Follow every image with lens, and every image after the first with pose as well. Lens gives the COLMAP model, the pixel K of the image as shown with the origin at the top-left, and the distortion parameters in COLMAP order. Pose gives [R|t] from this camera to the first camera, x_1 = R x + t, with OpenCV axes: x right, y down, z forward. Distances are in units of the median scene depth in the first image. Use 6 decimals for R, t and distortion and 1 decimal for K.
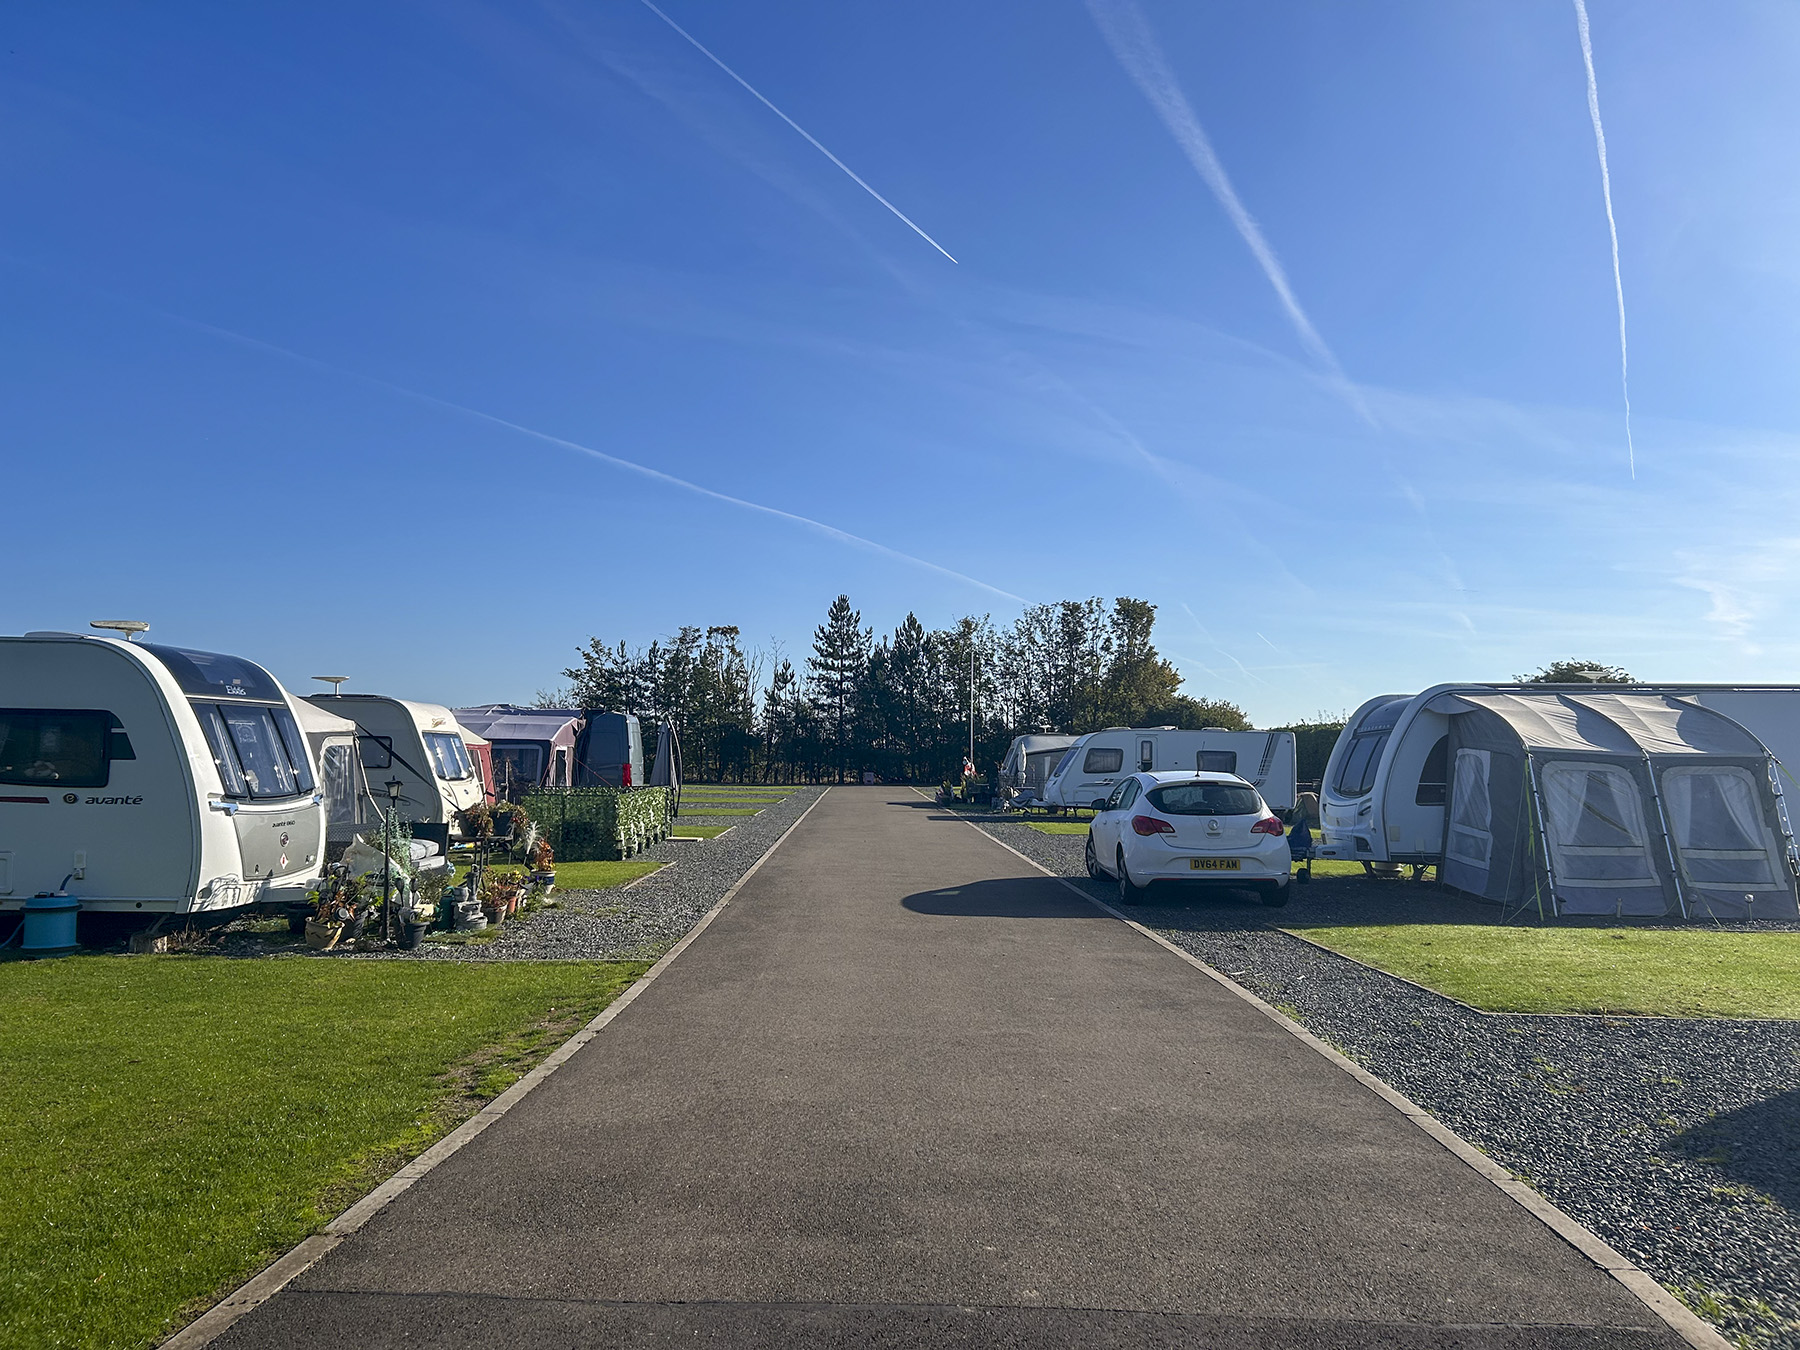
lens RADIAL K [[1368.0, 0, 906.1], [0, 1368.0, 671.9], [0, 0, 1]] dist [-0.022985, 0.002633]
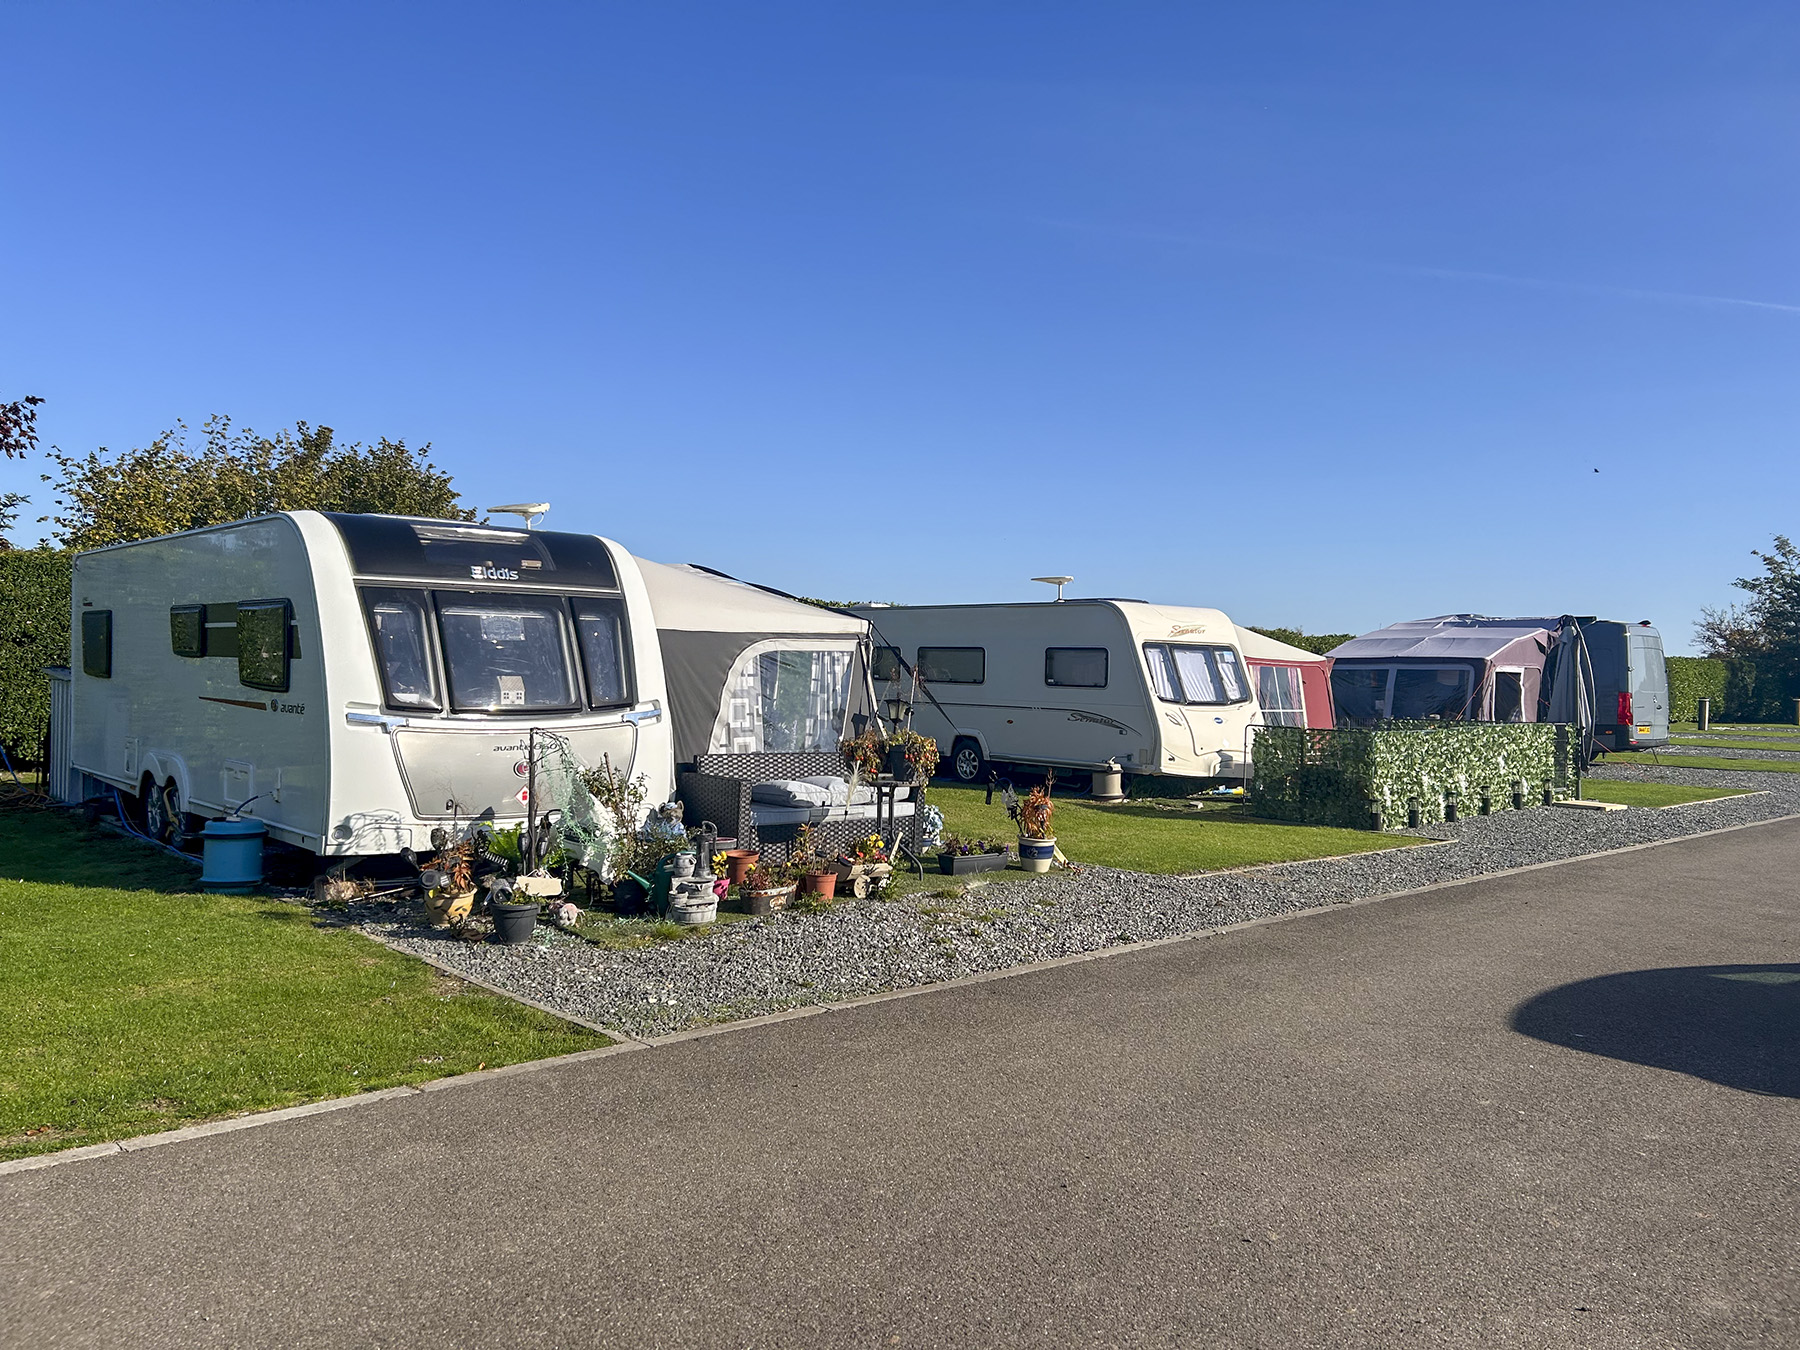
lens RADIAL K [[1377.1, 0, 897.1], [0, 1377.1, 674.8], [0, 0, 1]] dist [0.013995, -0.006312]
pose [[0.656324, 0.005579, -0.754459, 0.118623], [0.034056, 0.998734, 0.037012, 0.023757], [0.753711, -0.049985, 0.655303, 0.310352]]
